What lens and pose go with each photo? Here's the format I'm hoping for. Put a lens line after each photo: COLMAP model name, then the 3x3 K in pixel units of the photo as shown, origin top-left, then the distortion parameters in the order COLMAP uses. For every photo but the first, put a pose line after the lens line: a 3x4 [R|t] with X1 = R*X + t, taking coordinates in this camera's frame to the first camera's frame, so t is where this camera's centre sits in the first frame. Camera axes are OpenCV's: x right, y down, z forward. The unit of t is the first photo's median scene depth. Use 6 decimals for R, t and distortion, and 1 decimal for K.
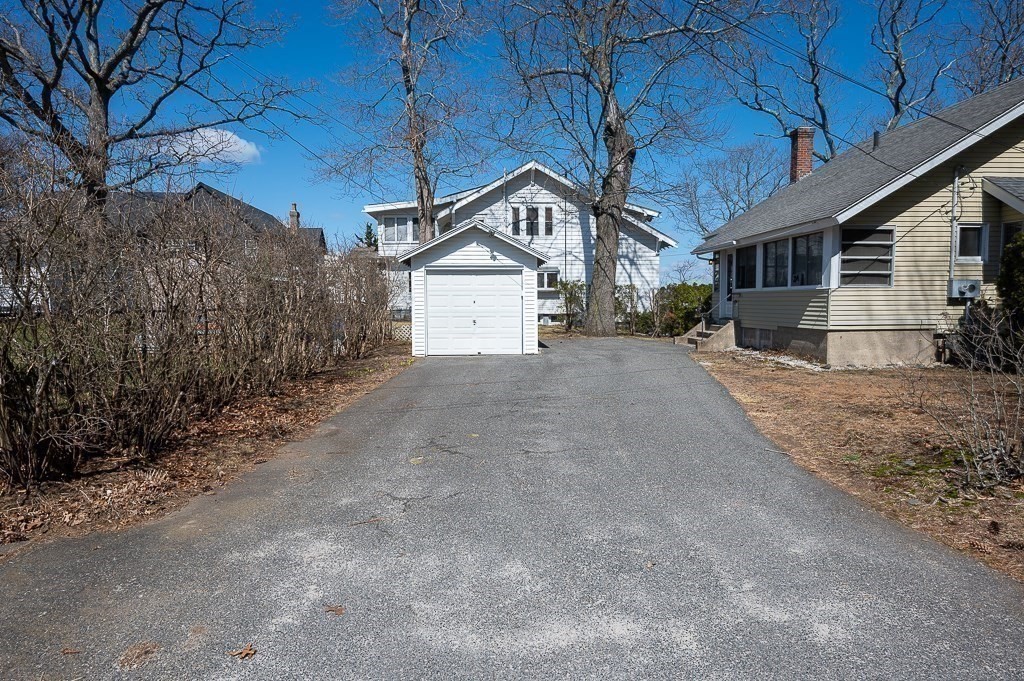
lens RADIAL K [[523.0, 0, 512.3], [0, 523.0, 309.5], [0, 0, 1]] dist [-0.001455, -0.000173]
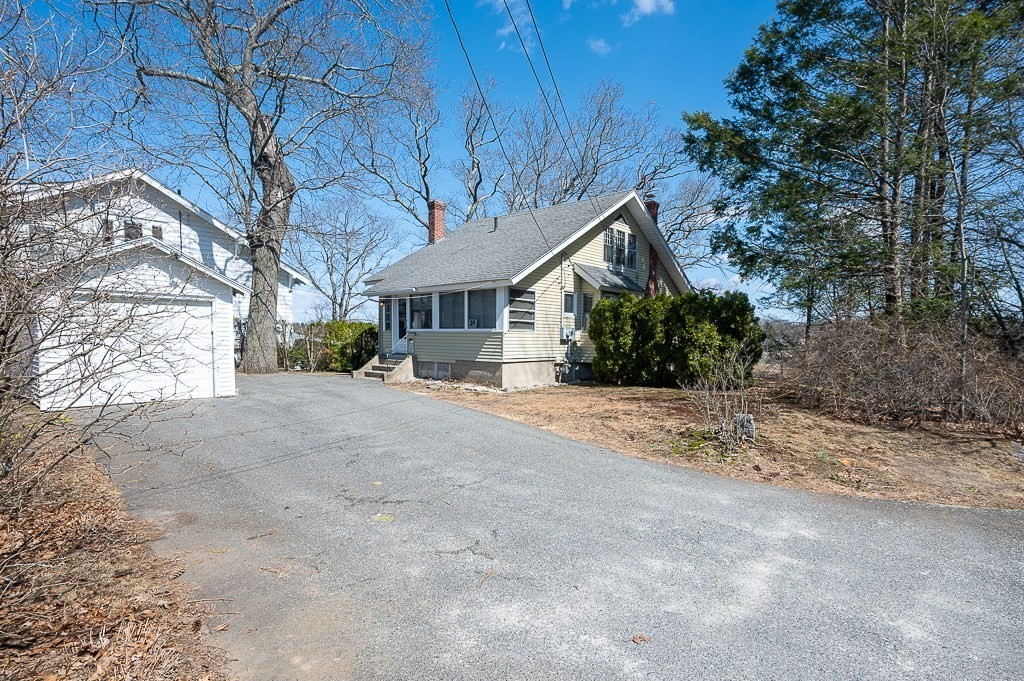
lens RADIAL K [[479.4, 0, 512.0], [0, 479.4, 340.5], [0, 0, 1]] dist [0.002216, 0.000200]
pose [[0.726021, 0.008800, 0.687616, -0.222796], [-0.003857, 0.999955, -0.008725, -0.006379], [-0.687661, 0.003682, 0.726022, 0.083773]]
